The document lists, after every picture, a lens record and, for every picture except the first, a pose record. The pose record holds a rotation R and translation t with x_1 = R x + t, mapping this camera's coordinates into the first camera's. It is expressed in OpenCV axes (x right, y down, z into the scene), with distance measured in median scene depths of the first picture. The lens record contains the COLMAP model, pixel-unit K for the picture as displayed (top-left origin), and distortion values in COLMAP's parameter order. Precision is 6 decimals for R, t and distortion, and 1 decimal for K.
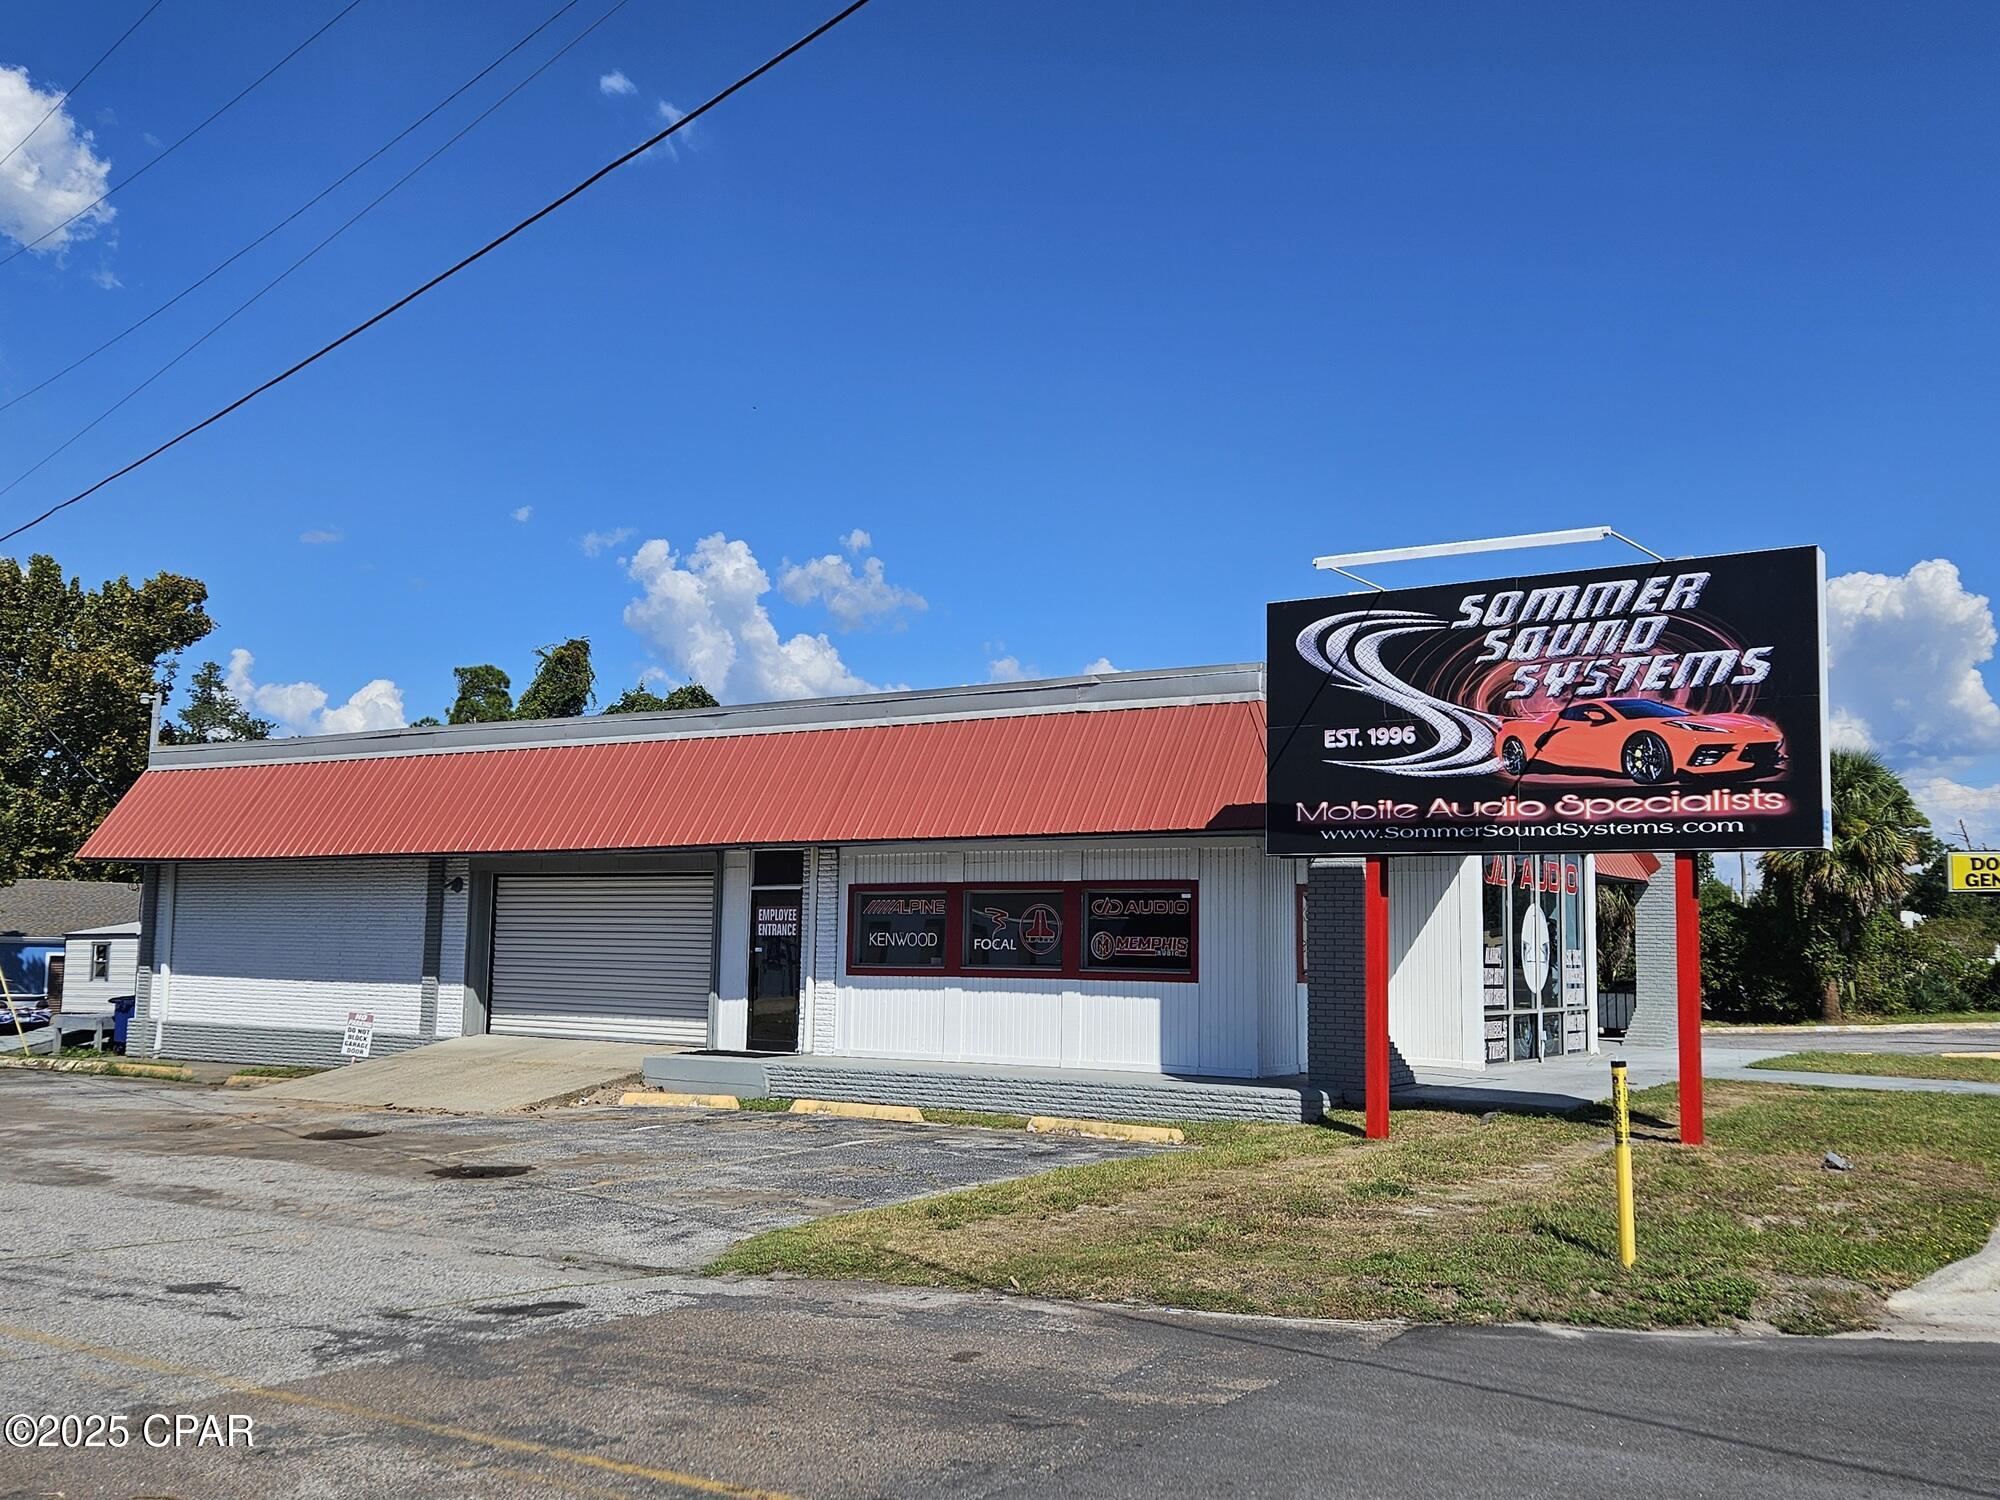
lens RADIAL K [[1391.7, 0, 1105.6], [0, 1391.7, 791.9], [0, 0, 1]] dist [0.056081, -0.030846]
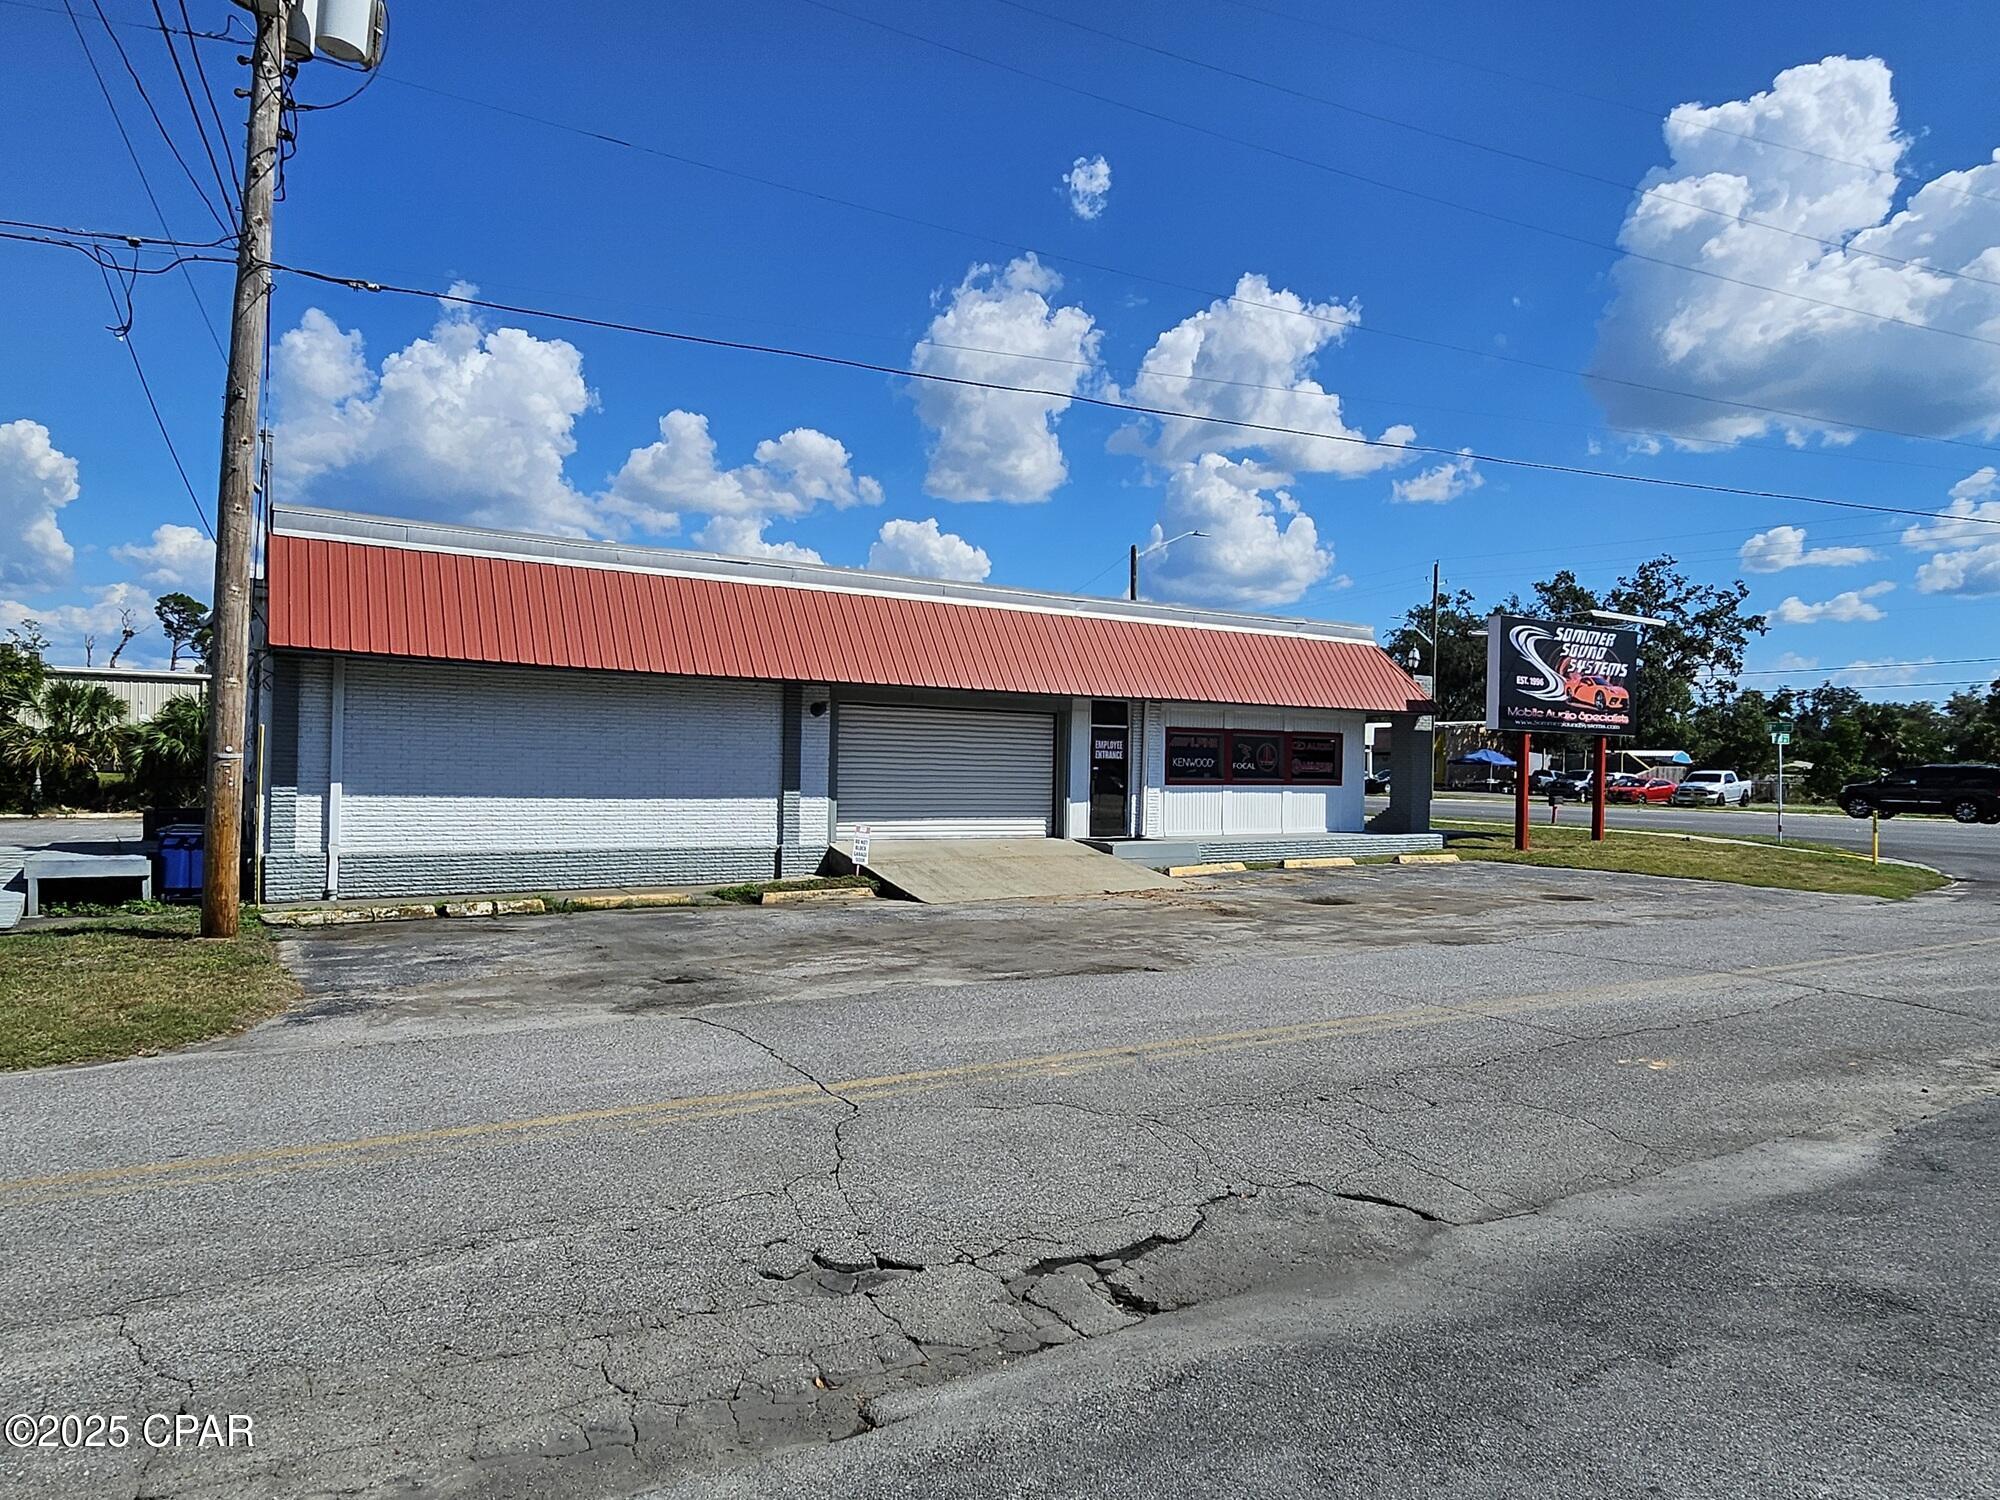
lens RADIAL K [[815.2, 0, 999.3], [0, 815.2, 741.4], [0, 0, 1]] dist [0.012656, -0.000022]
pose [[0.644884, 0.017135, 0.764089, -1.020720], [-0.093986, 0.993938, 0.057034, 0.047748], [-0.758480, -0.108594, 0.642585, 0.555029]]
